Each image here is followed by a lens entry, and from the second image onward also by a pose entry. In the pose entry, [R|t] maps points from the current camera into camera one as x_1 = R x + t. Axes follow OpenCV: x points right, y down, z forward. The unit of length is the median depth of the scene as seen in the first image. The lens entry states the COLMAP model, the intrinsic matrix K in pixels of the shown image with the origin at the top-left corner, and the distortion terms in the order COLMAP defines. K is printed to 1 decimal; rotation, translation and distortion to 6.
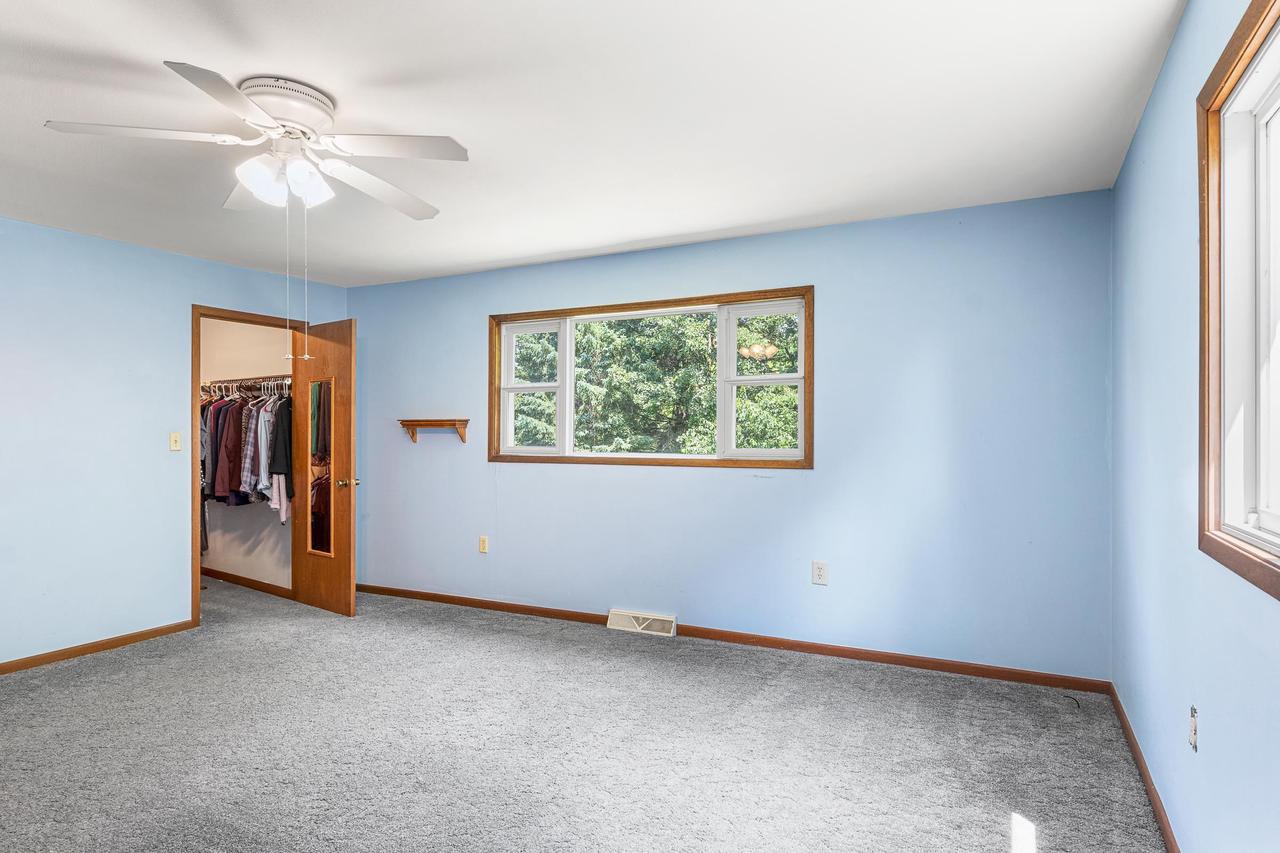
lens RADIAL K [[736.7, 0, 640.0], [0, 736.7, 426.5], [0, 0, 1]] dist [-0.001375, 0.000434]
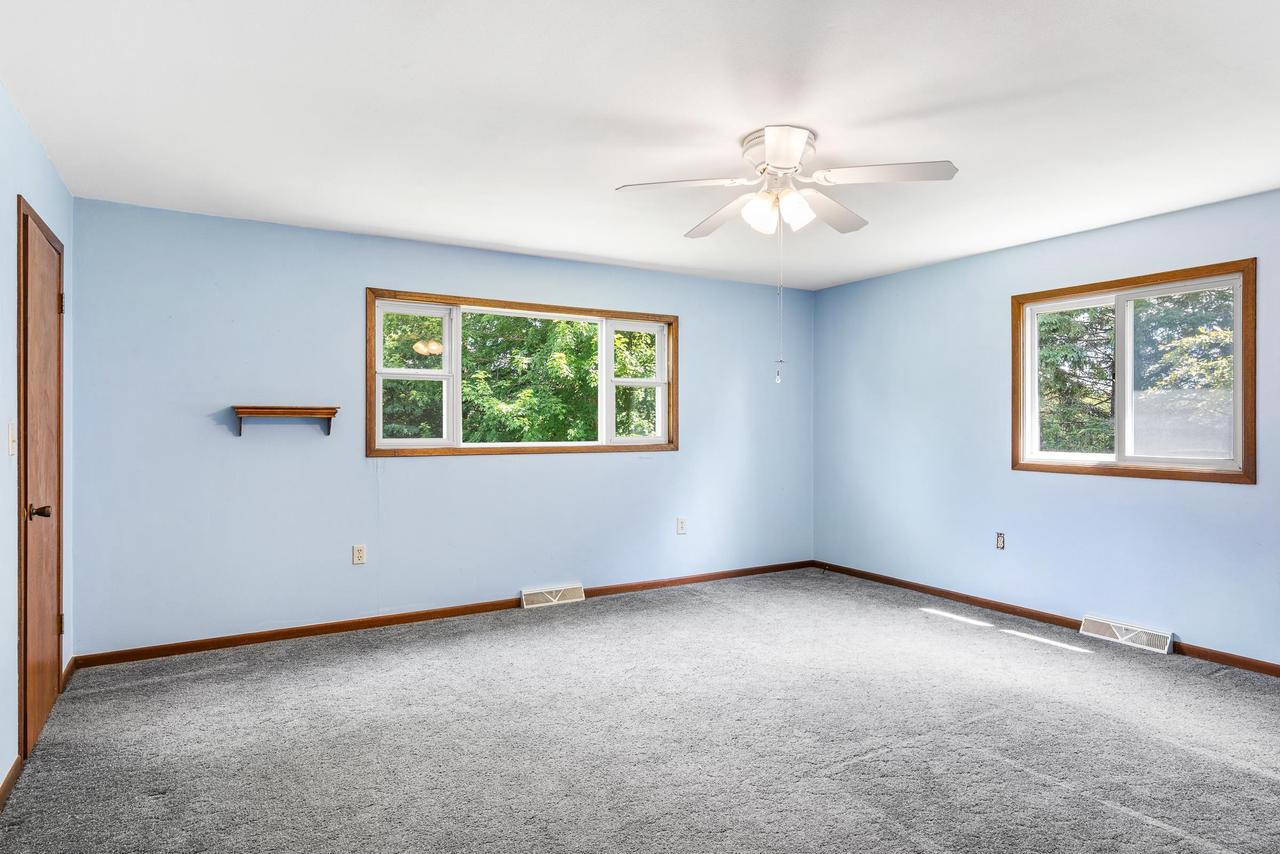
lens RADIAL K [[735.7, 0, 640.9], [0, 735.7, 416.9], [0, 0, 1]] dist [0.000246, 0.000617]
pose [[0.528092, 0.006337, 0.849164, -0.872564], [-0.007552, 0.999968, -0.002766, 0.000051], [-0.849154, -0.004952, 0.528122, 0.307424]]
